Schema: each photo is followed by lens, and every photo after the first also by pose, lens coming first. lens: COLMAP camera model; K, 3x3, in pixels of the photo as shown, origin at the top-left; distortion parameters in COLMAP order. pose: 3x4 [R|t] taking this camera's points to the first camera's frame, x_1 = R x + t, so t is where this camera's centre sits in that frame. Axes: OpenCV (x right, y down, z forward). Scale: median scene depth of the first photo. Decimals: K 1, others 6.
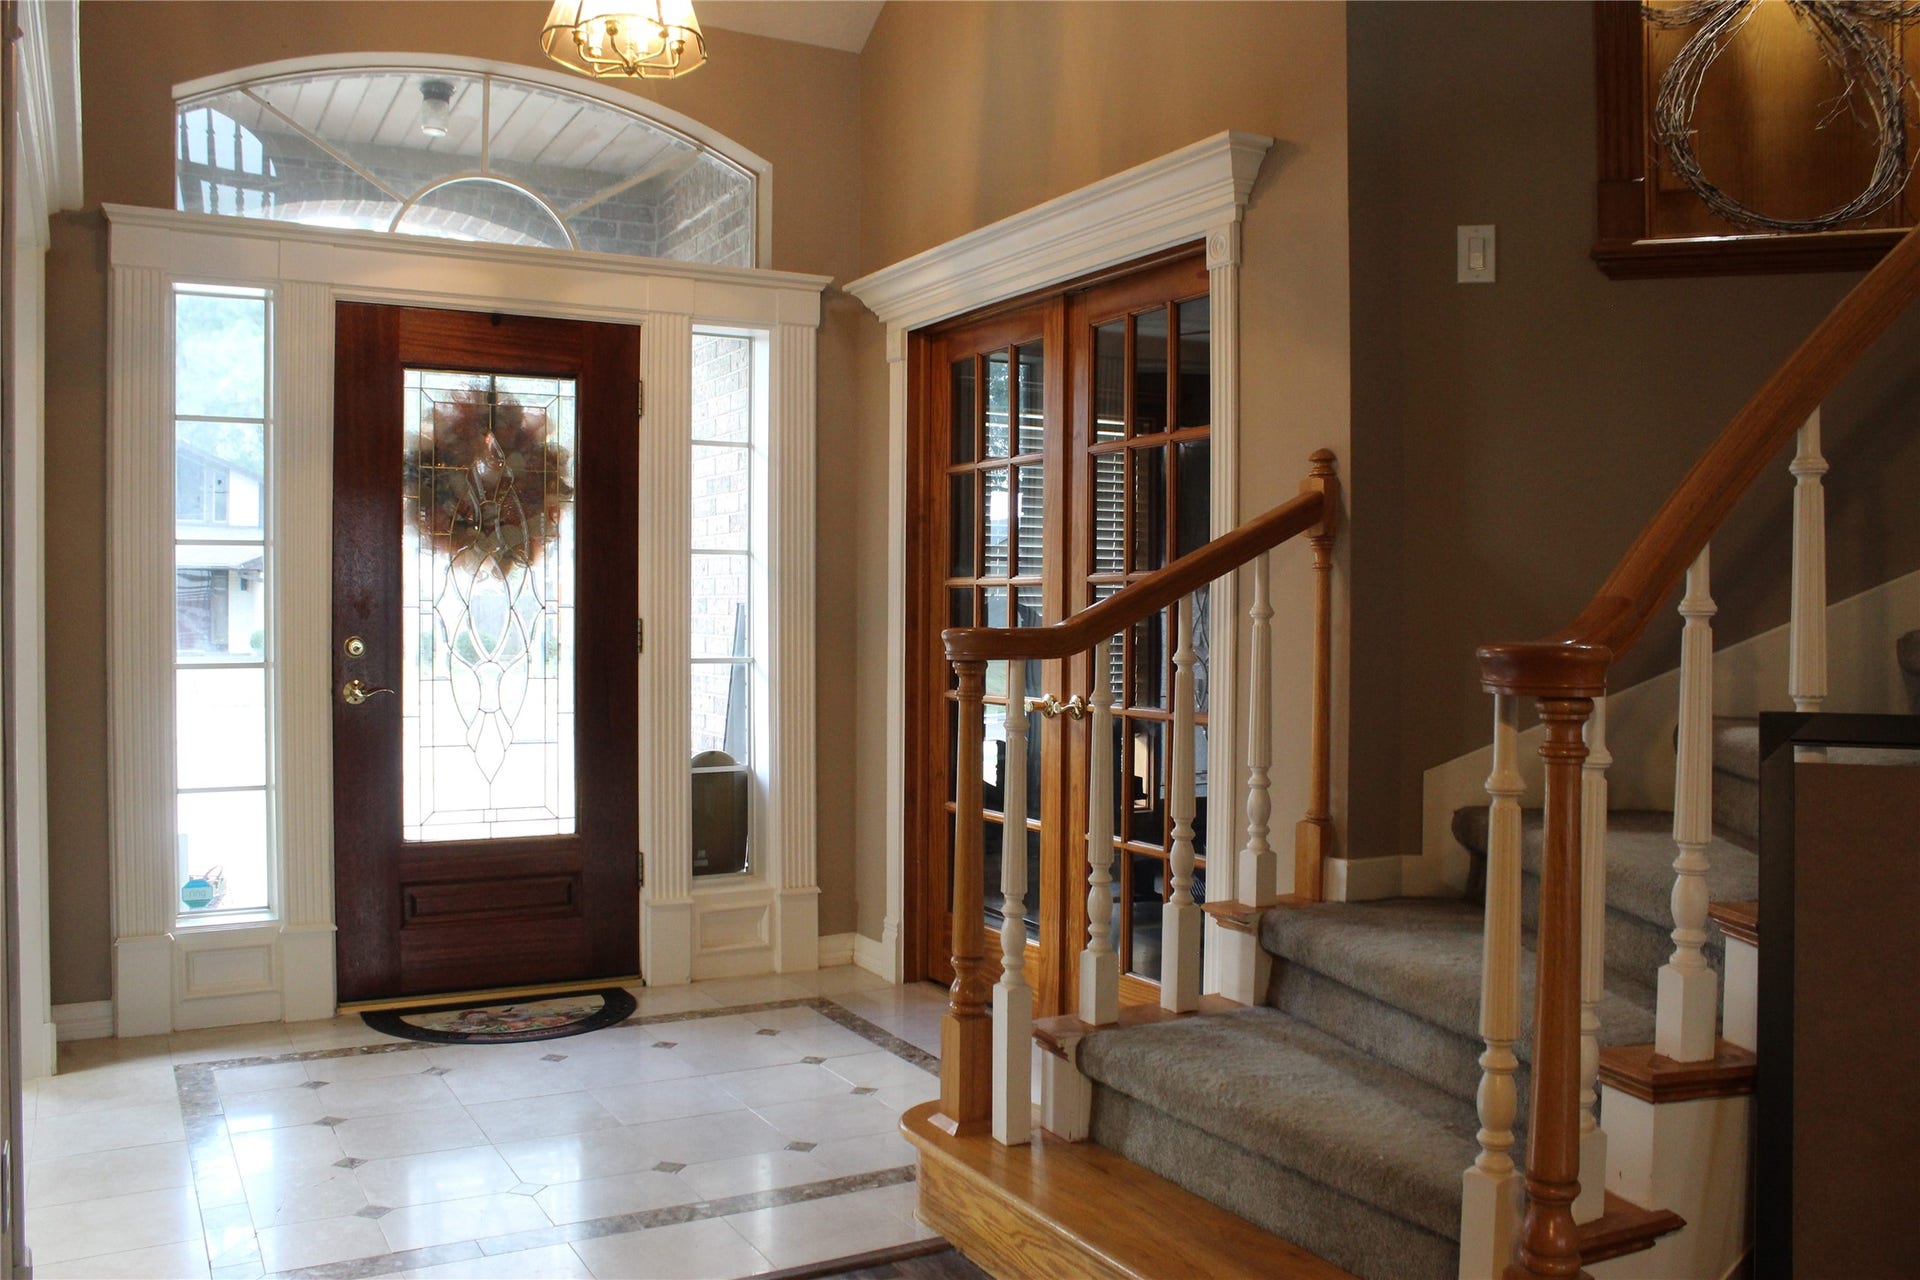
lens RADIAL K [[1663.6, 0, 959.5], [0, 1663.6, 660.8], [0, 0, 1]] dist [-0.060623, 0.029843]
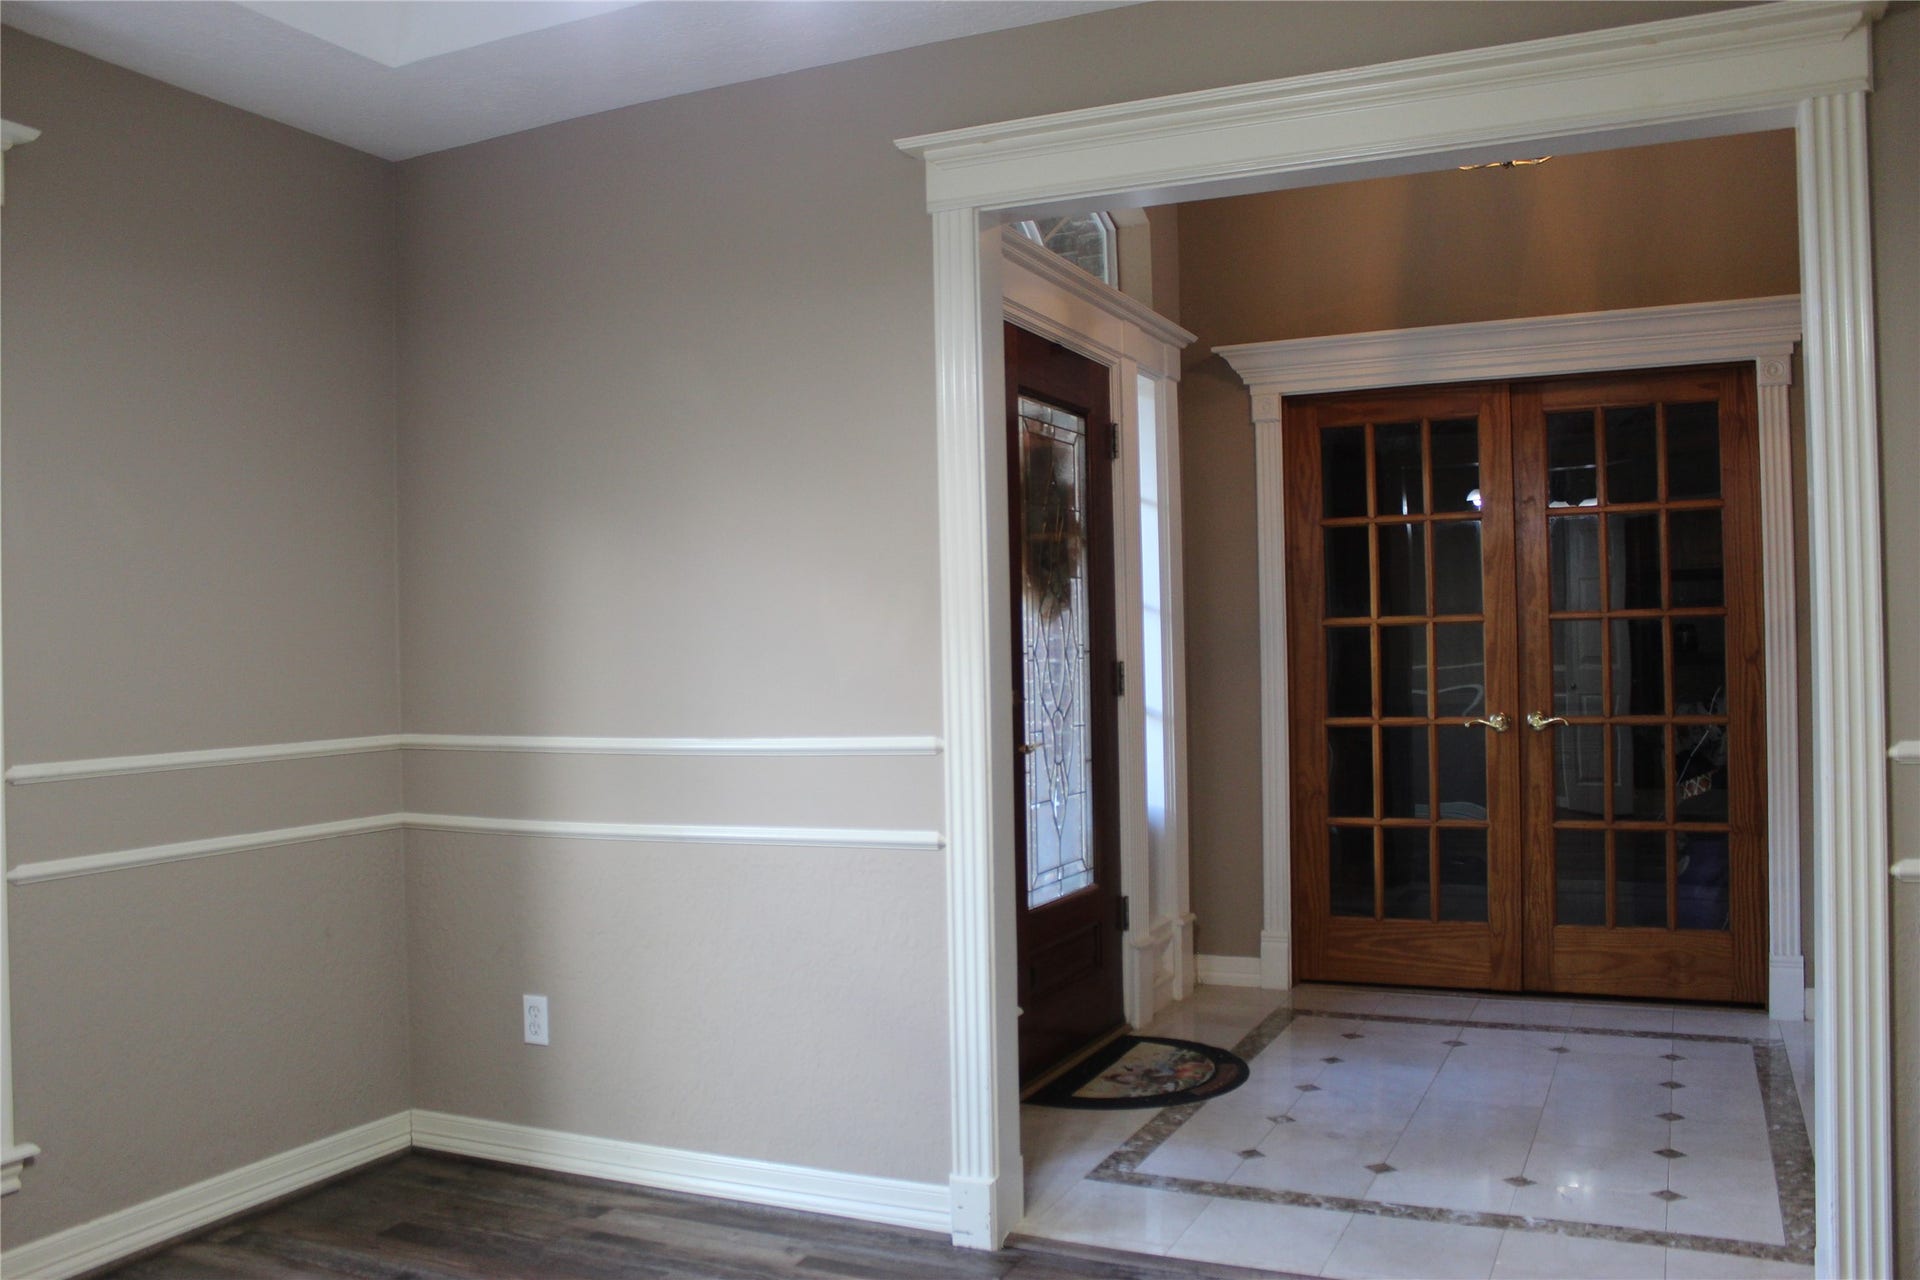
lens RADIAL K [[1663.6, 0, 951.9], [0, 1663.6, 658.7], [0, 0, 1]] dist [-0.060623, 0.029843]
pose [[0.751093, -0.017911, 0.659953, -1.020222], [0.039994, 0.999030, -0.018404, -0.012584], [-0.658984, 0.040217, 0.751081, 0.352666]]
